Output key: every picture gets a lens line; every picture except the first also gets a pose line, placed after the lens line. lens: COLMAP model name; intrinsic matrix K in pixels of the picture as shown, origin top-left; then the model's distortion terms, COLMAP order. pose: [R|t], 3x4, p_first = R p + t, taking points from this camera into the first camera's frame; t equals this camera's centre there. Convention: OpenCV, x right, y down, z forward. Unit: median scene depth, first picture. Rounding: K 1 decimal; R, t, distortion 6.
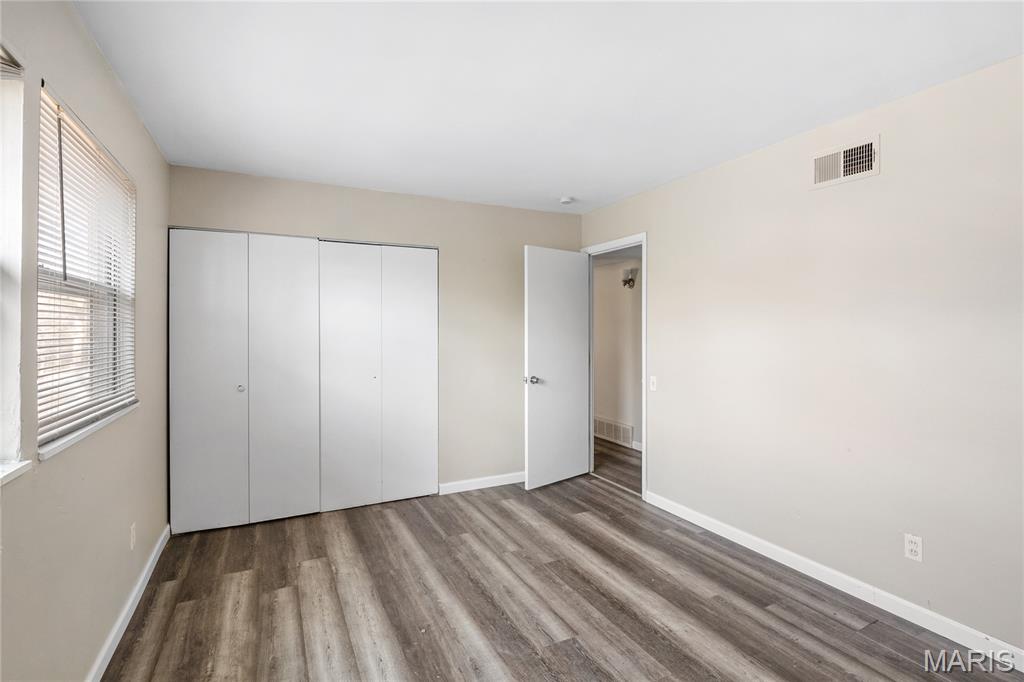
lens RADIAL K [[480.4, 0, 512.5], [0, 480.4, 339.3], [0, 0, 1]] dist [-0.005837, -0.003294]
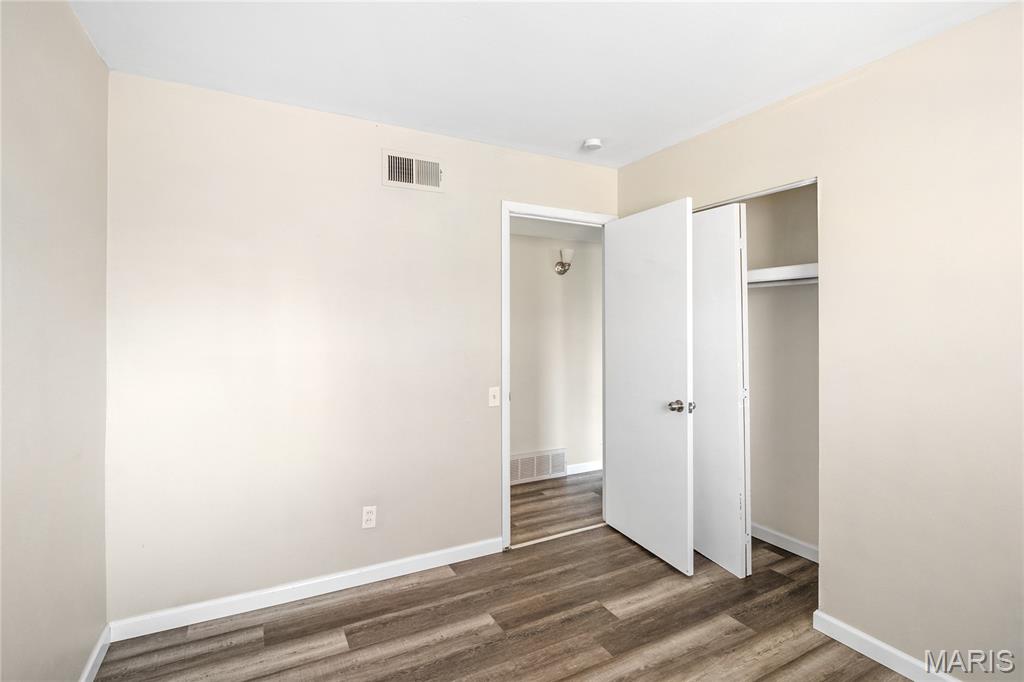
lens RADIAL K [[480.4, 0, 512.2], [0, 480.4, 330.1], [0, 0, 1]] dist [-0.005837, -0.003294]
pose [[-0.038164, 0.001395, 0.999271, -0.414386], [0.015055, 0.999886, -0.000820, -0.007736], [-0.999158, 0.015012, -0.038180, 0.880944]]
